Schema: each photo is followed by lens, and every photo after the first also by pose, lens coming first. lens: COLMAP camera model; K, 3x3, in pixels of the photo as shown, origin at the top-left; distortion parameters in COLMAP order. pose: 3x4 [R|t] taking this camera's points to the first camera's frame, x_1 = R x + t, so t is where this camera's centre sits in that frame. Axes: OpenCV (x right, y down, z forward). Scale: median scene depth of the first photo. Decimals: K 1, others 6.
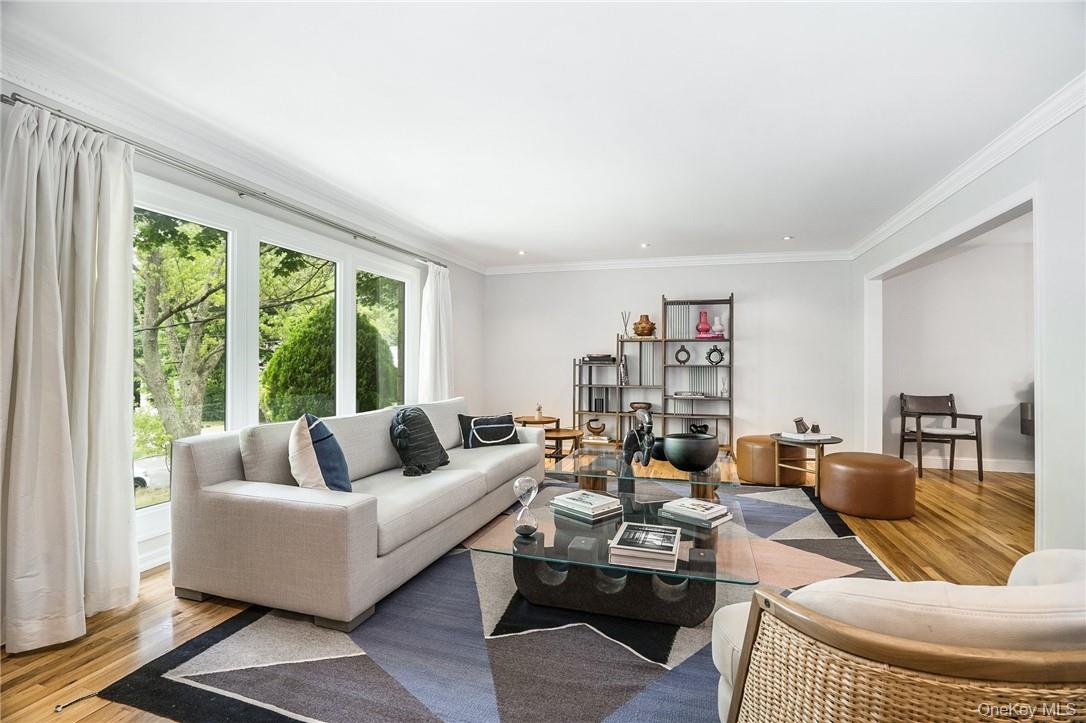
lens RADIAL K [[495.9, 0, 543.0], [0, 495.9, 361.5], [0, 0, 1]] dist [-0.013177, 0.000034]
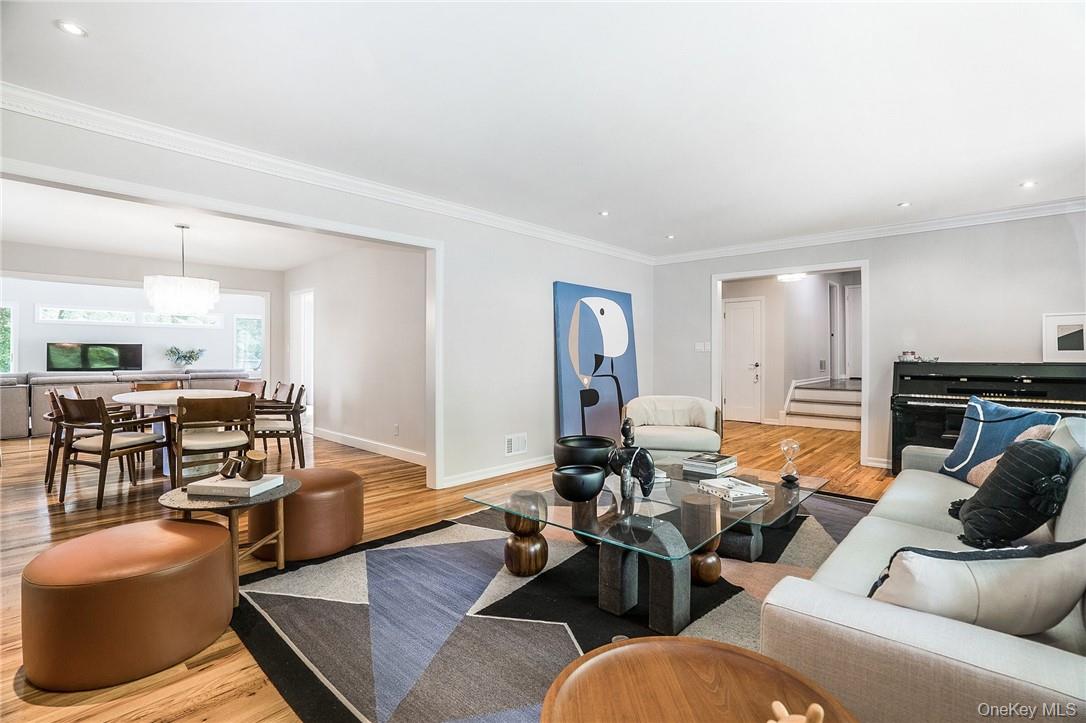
lens RADIAL K [[495.9, 0, 543.0], [0, 495.9, 361.5], [0, 0, 1]] dist [-0.013177, 0.000034]
pose [[-0.903838, -0.008424, 0.427793, 0.000381], [-0.006994, 0.999963, 0.004914, 0.012480], [-0.427818, 0.001450, -0.903864, 1.859189]]
